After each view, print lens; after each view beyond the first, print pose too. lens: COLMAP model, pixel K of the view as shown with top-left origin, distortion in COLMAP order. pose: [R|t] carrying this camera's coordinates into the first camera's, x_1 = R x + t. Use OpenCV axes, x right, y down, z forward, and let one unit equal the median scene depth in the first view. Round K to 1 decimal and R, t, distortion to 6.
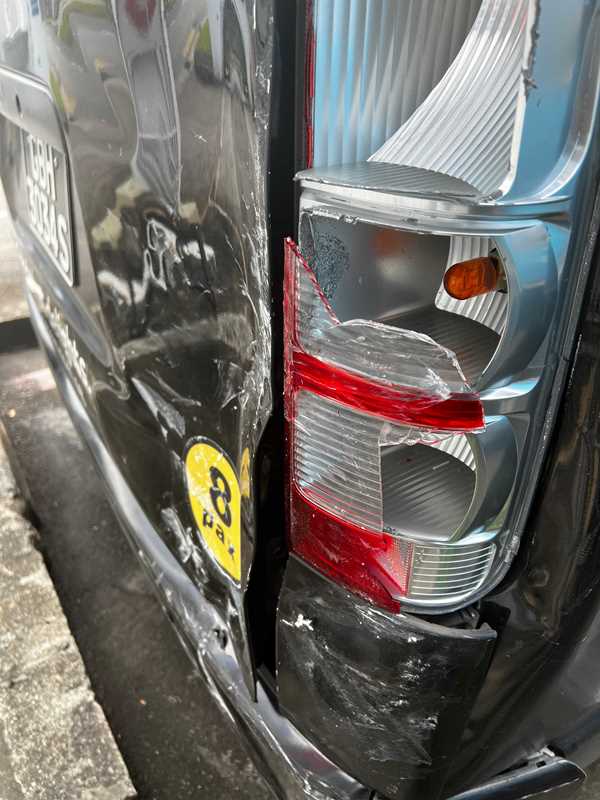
lens RADIAL K [[606.4, 0, 307.8], [0, 606.4, 406.6], [0, 0, 1]] dist [0.051623, -0.066379]
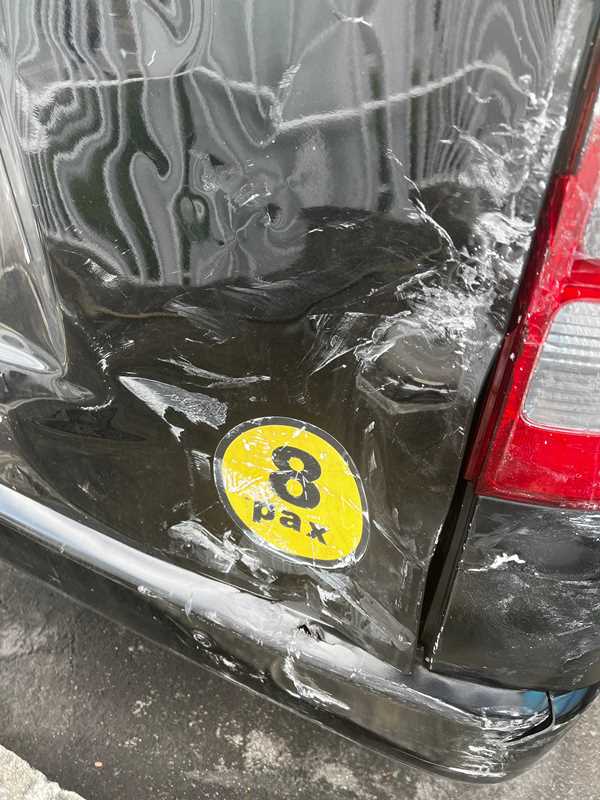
lens RADIAL K [[606.4, 0, 304.2], [0, 606.4, 395.8], [0, 0, 1]] dist [0.051623, -0.066379]
pose [[0.860227, -0.278724, 0.426992, -0.472914], [0.252262, 0.960355, 0.118672, -0.063211], [-0.443141, 0.005629, 0.896434, 0.226071]]
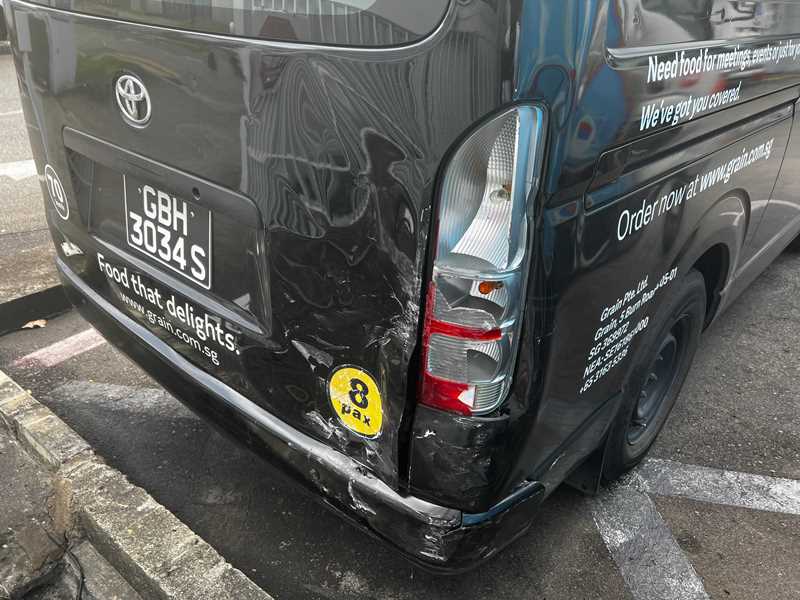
lens RADIAL K [[606.4, 0, 401.8], [0, 606.4, 301.5], [0, 0, 1]] dist [0.051623, -0.066379]
pose [[0.943808, -0.130255, 0.303742, -0.571874], [0.146087, 0.988820, -0.029892, -0.065796], [-0.296453, 0.072585, 0.952285, -0.921980]]
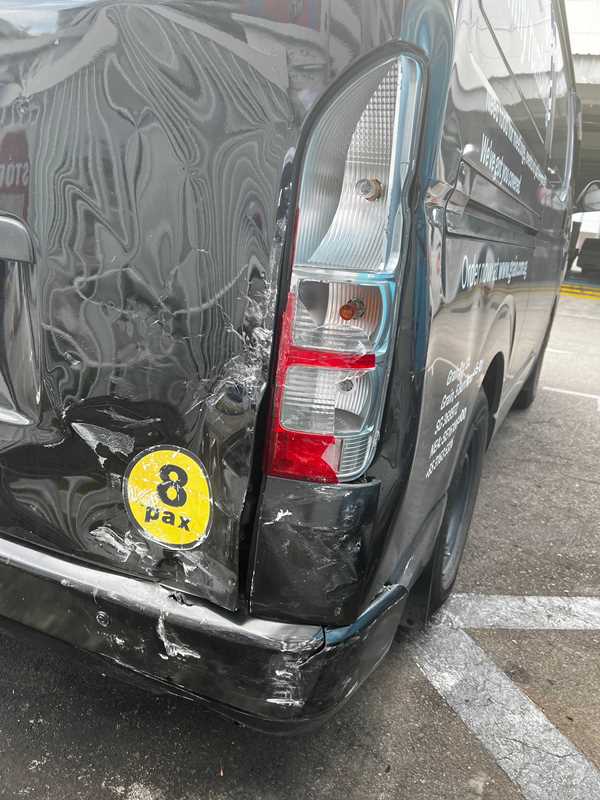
lens RADIAL K [[606.4, 0, 307.2], [0, 606.4, 395.0], [0, 0, 1]] dist [0.051623, -0.066379]
pose [[0.804028, -0.093737, 0.587156, -0.722872], [0.229932, 0.959688, -0.161649, 0.250748], [-0.548334, 0.264976, 0.793169, -0.381904]]
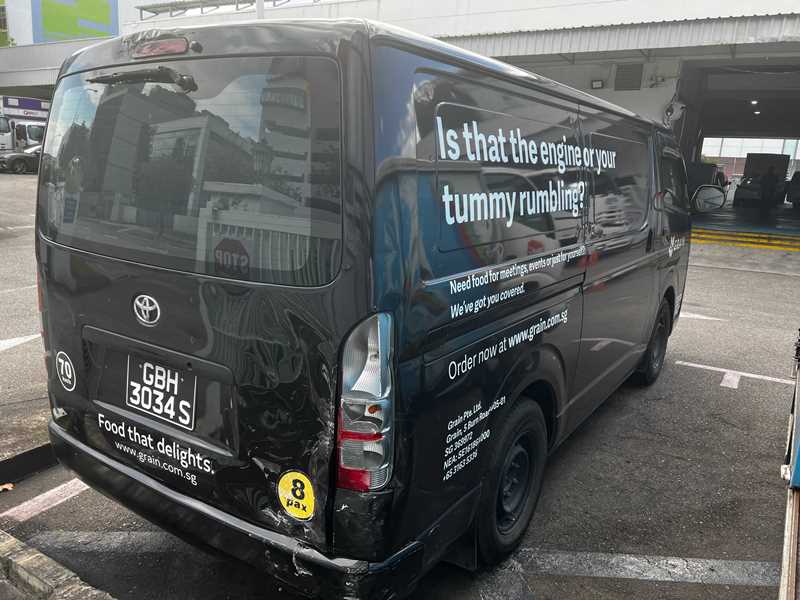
lens RADIAL K [[606.4, 0, 407.6], [0, 606.4, 300.9], [0, 0, 1]] dist [0.051623, -0.066379]
pose [[0.888996, -0.085668, 0.449830, -0.944405], [0.220997, 0.940635, -0.257617, 0.169790], [-0.401056, 0.328431, 0.855153, -2.099548]]
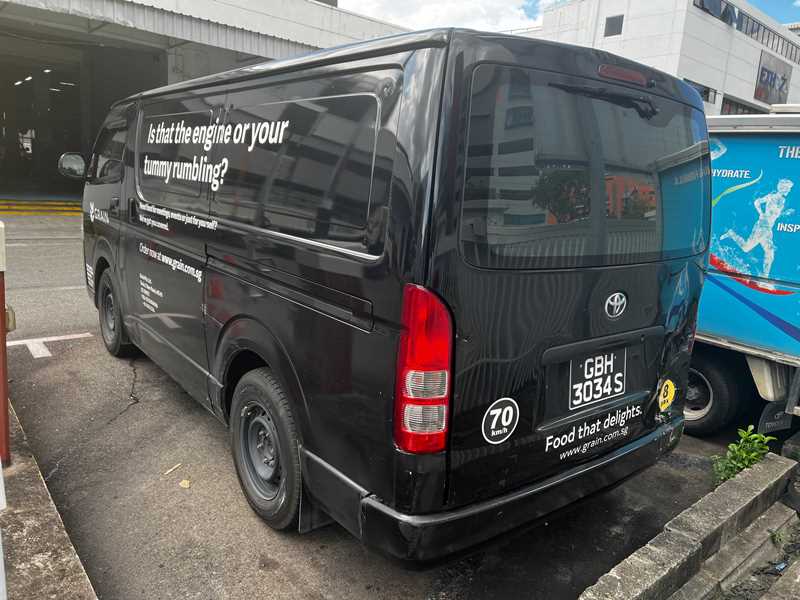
lens RADIAL K [[606.4, 0, 395.6], [0, 606.4, 298.3], [0, 0, 1]] dist [0.051623, -0.066379]
pose [[-0.144249, -0.232770, 0.961775, -4.085709], [0.461307, 0.844046, 0.273465, -2.620127], [-0.875436, 0.483120, -0.014374, 2.514322]]
